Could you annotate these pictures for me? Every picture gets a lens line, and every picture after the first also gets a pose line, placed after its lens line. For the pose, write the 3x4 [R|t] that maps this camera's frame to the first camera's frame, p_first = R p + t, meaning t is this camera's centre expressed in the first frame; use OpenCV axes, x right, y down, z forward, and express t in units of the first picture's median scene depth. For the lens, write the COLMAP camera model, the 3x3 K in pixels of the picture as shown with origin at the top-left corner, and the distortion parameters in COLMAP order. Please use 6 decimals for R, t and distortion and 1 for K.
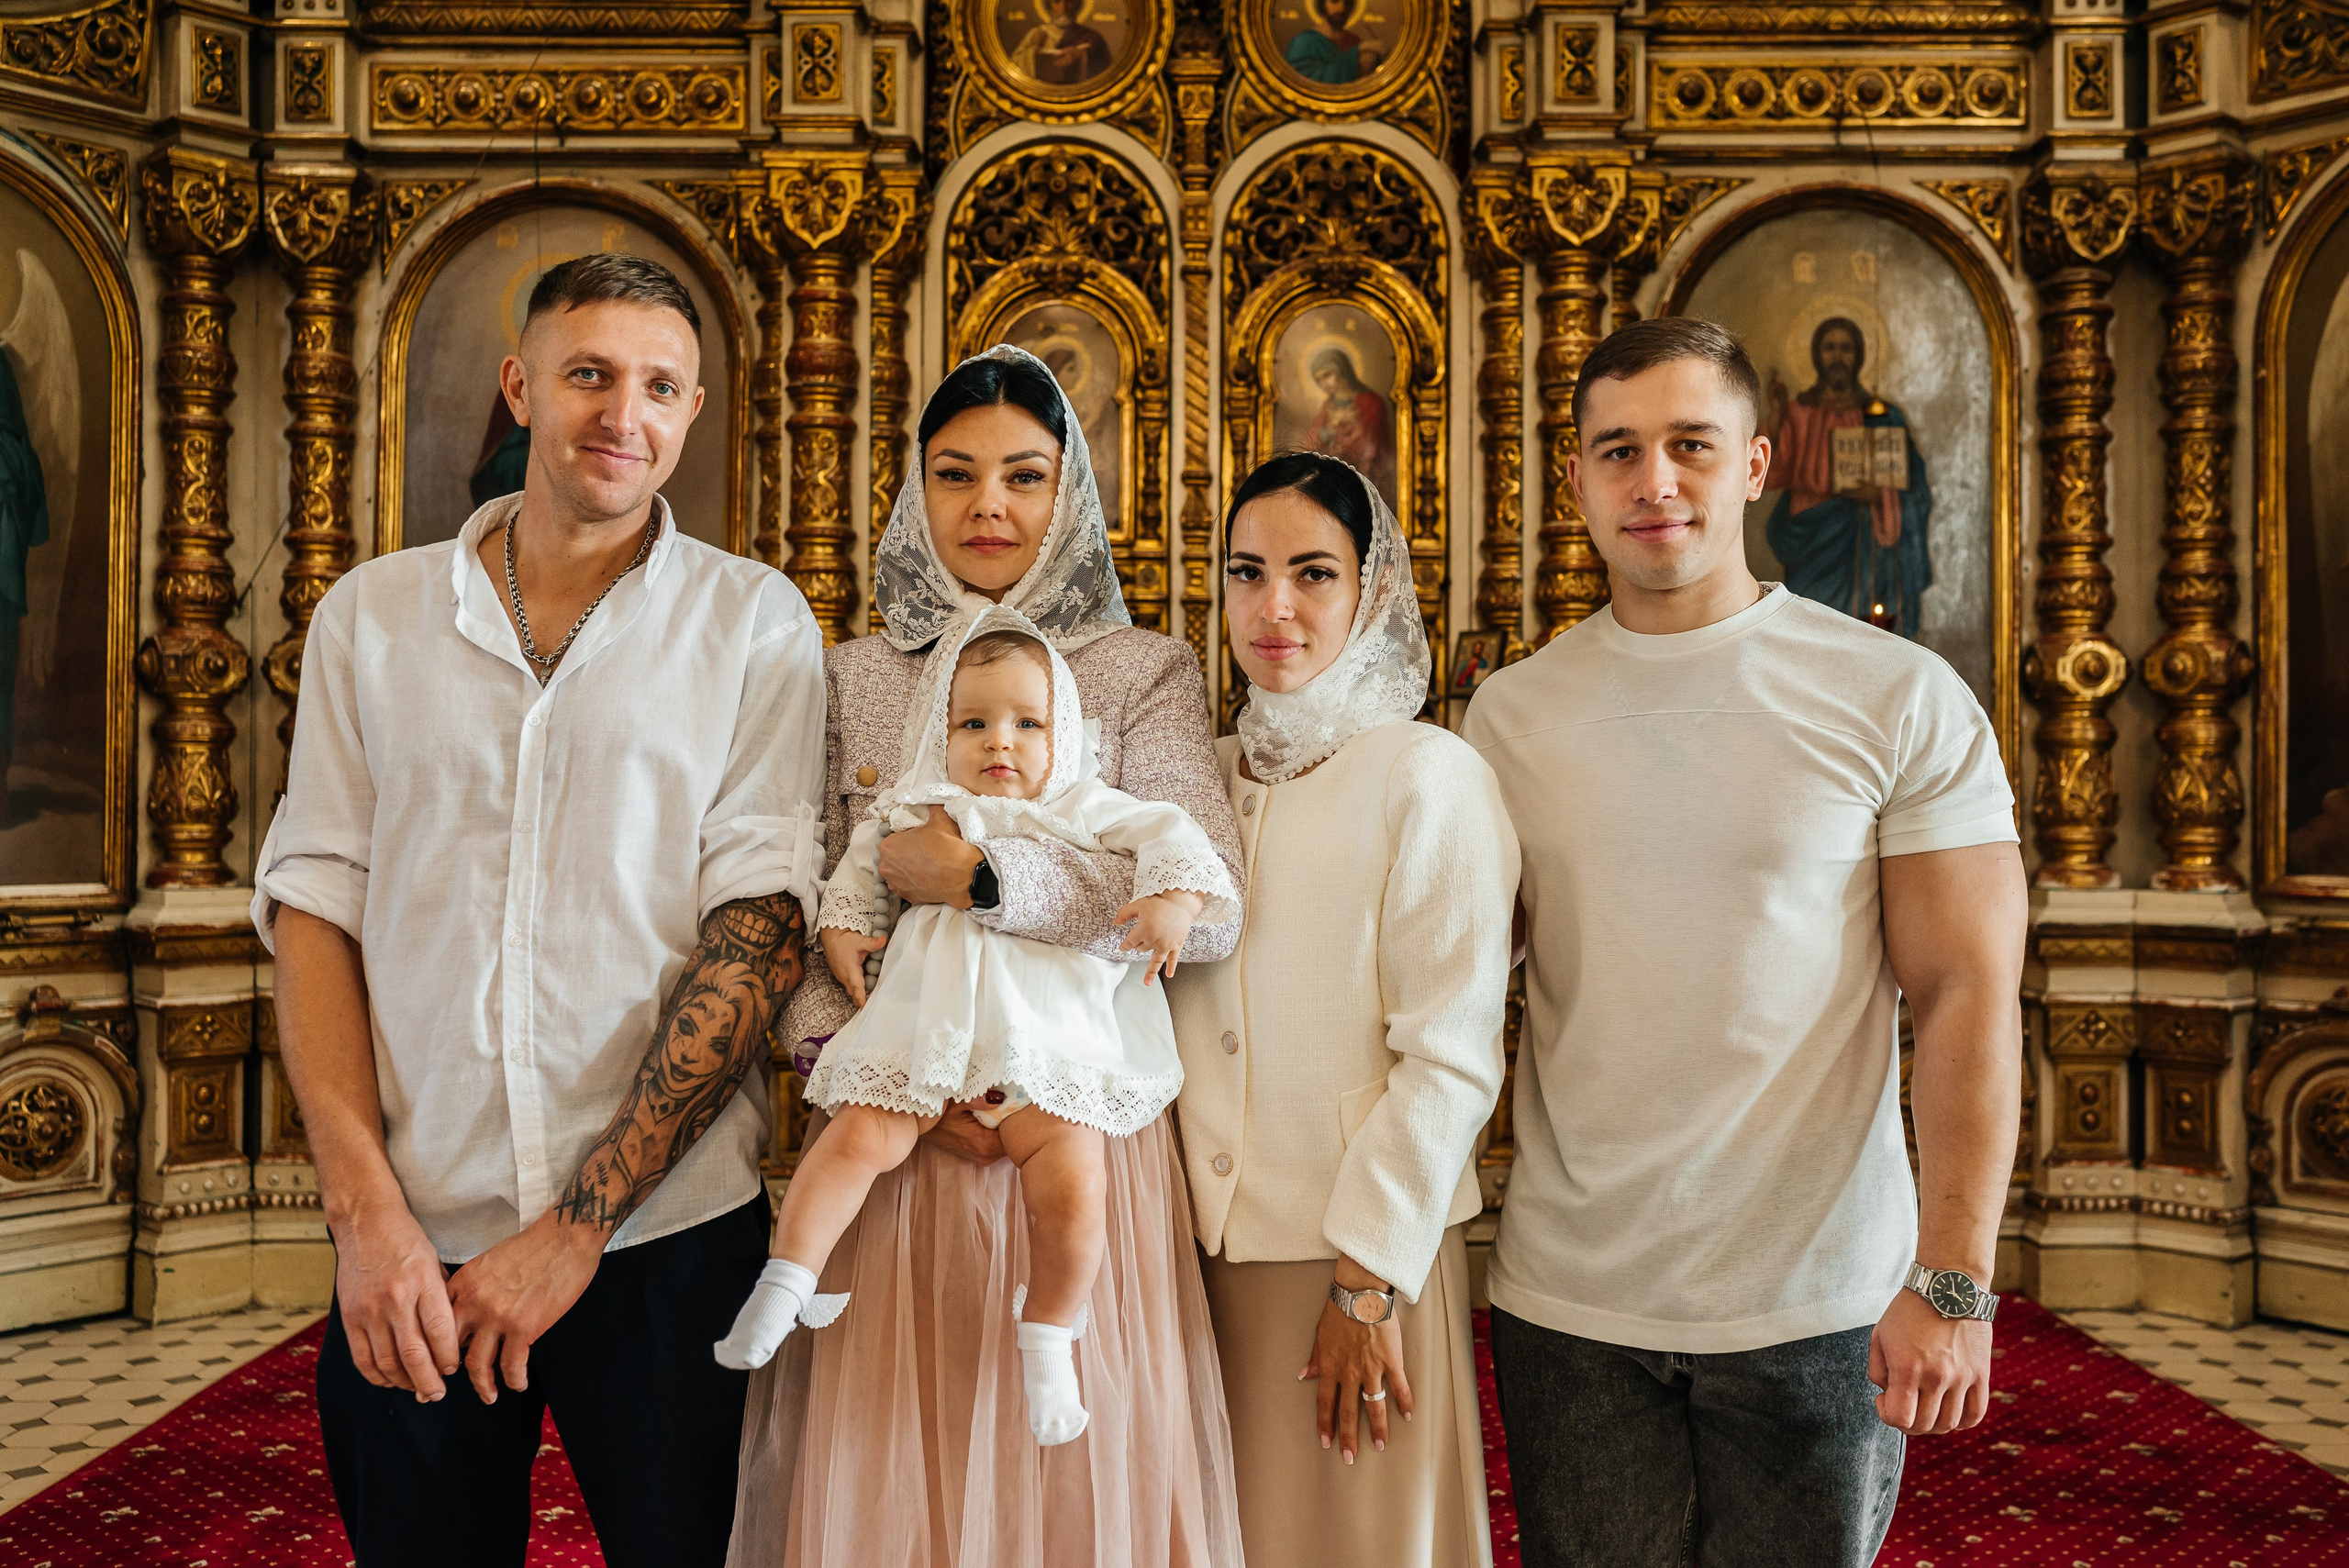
lens RADIAL K [[2276.9, 0, 1166.9], [0, 2276.9, 783.1], [0, 0, 1]] dist [-0.006888, 0.014127]
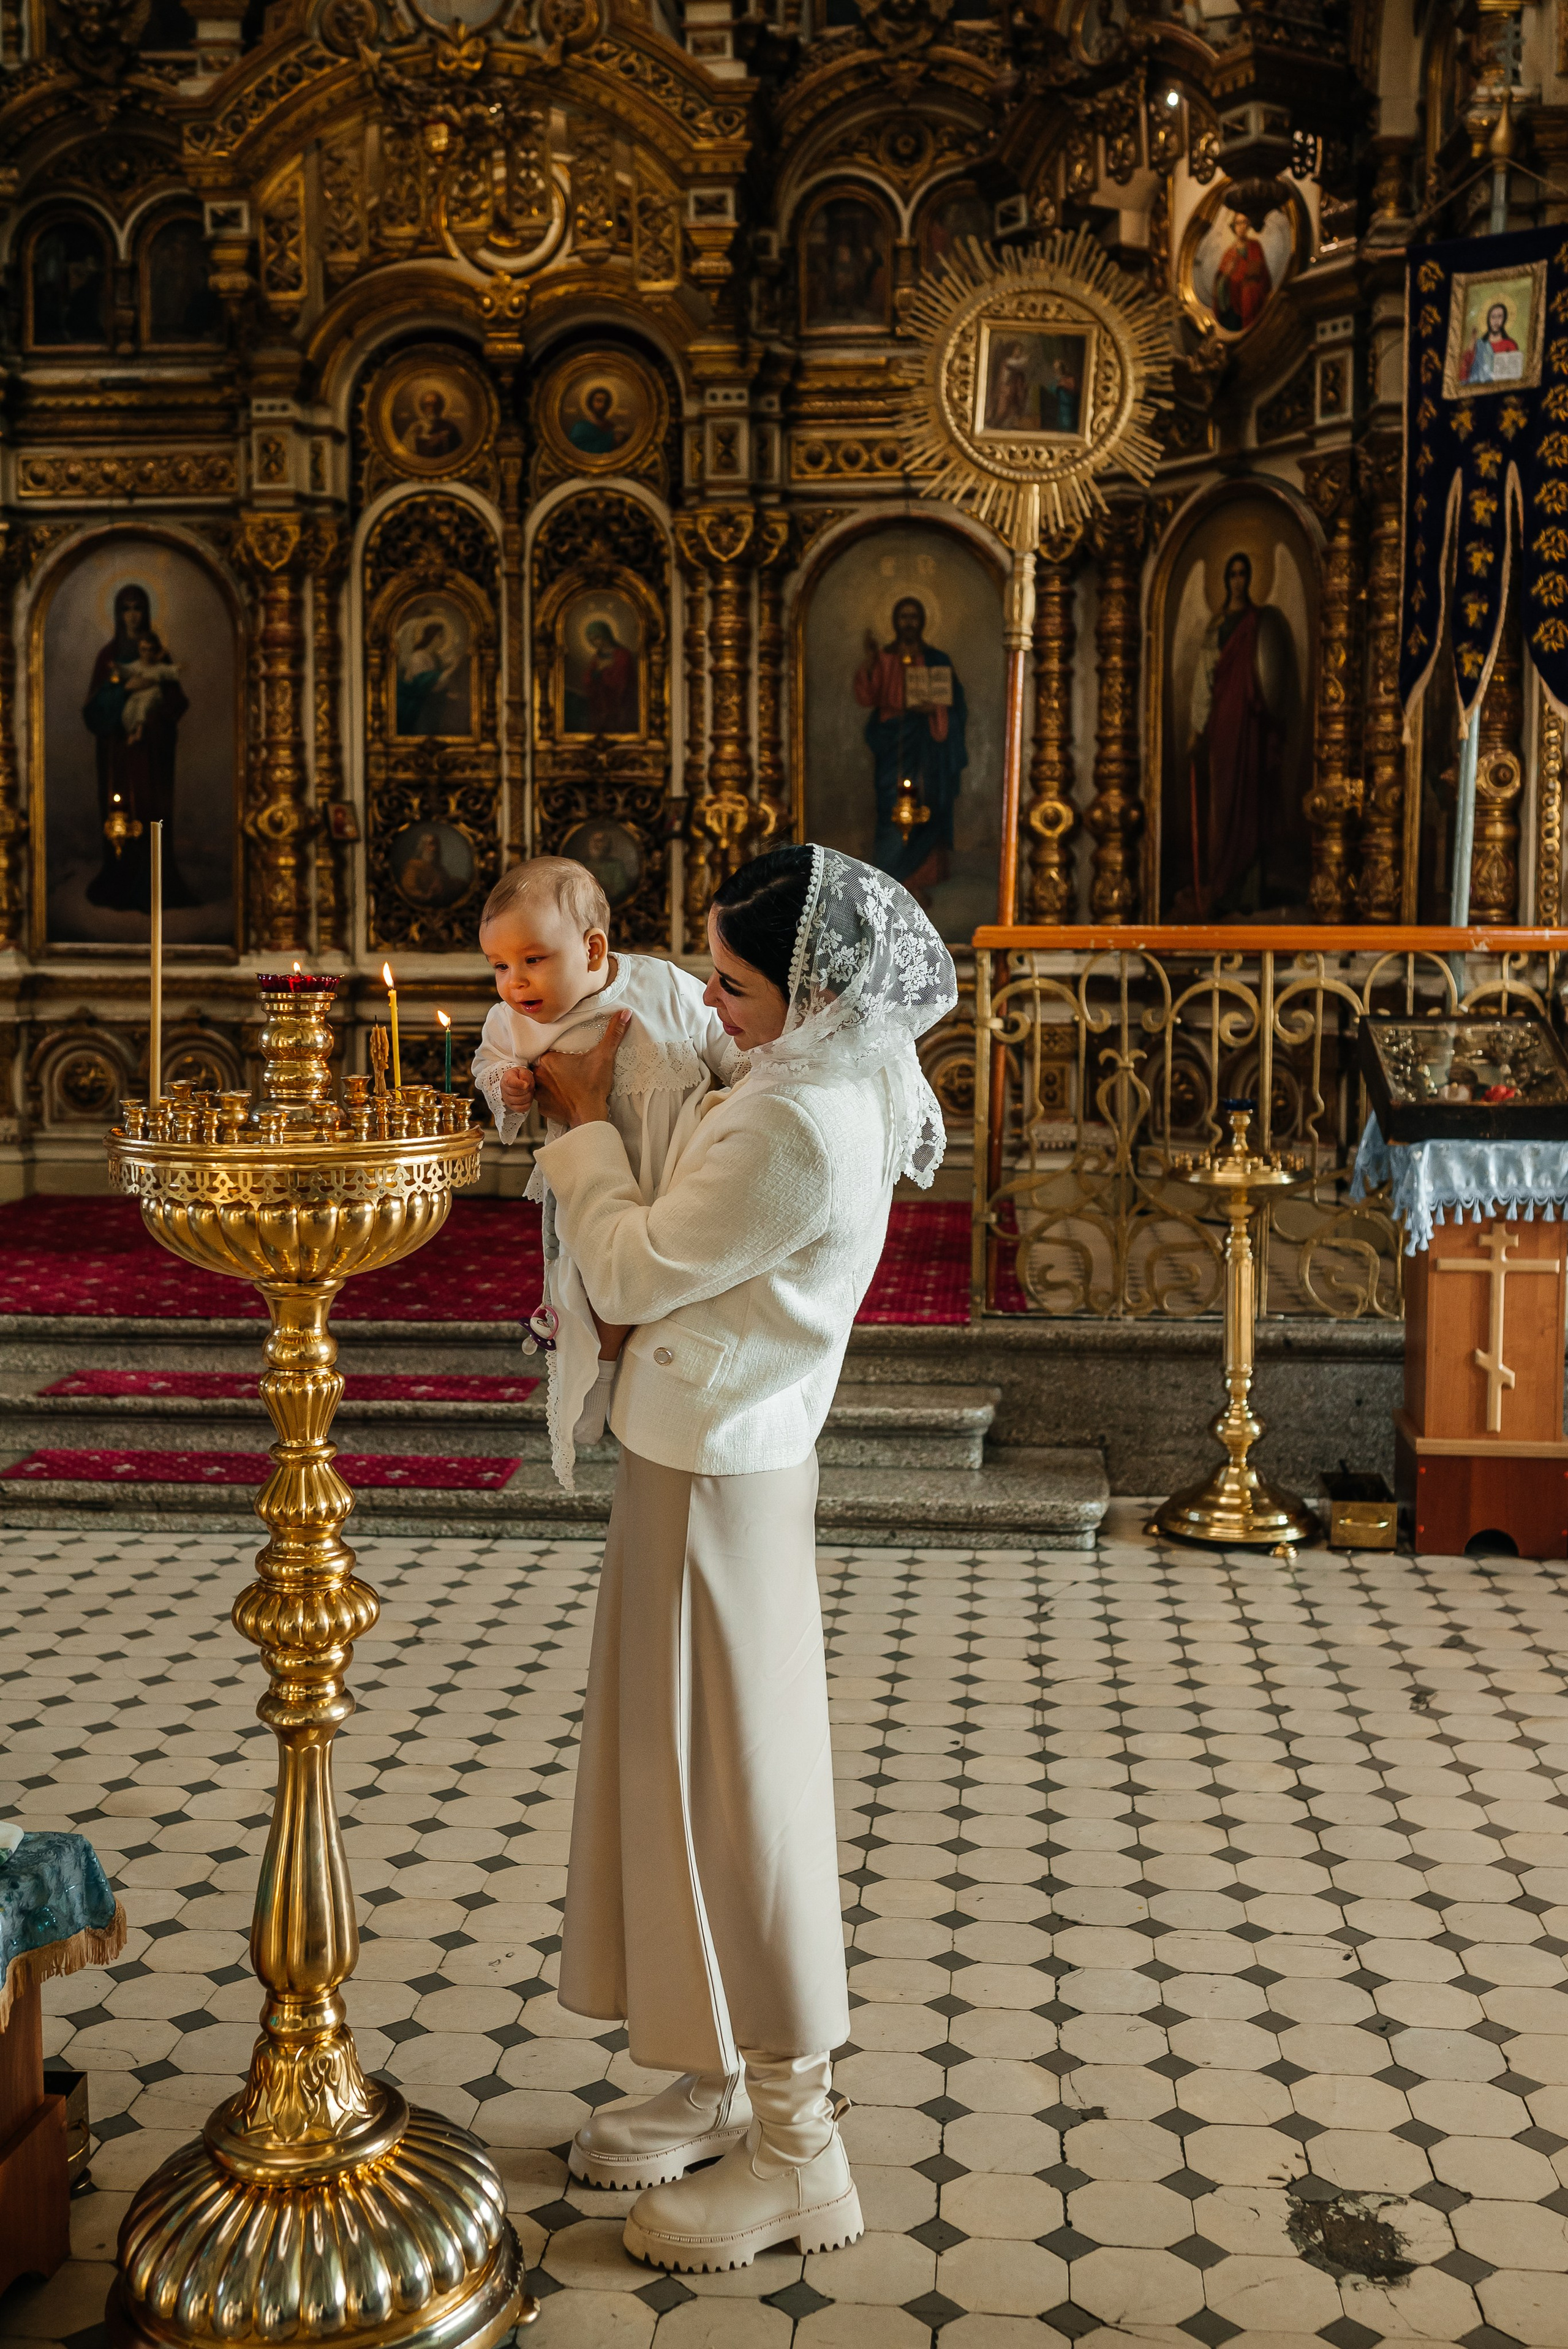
lens RADIAL K [[2387.8, 0, 776.7], [0, 2387.8, 1118.0], [0, 0, 1]] dist [-0.006388, 0.008508]
pose [[0.996207, 0.003710, -0.086932, 0.351200], [0.003780, 0.996302, 0.085839, 0.015823], [0.086929, -0.085842, 0.992509, -0.710051]]
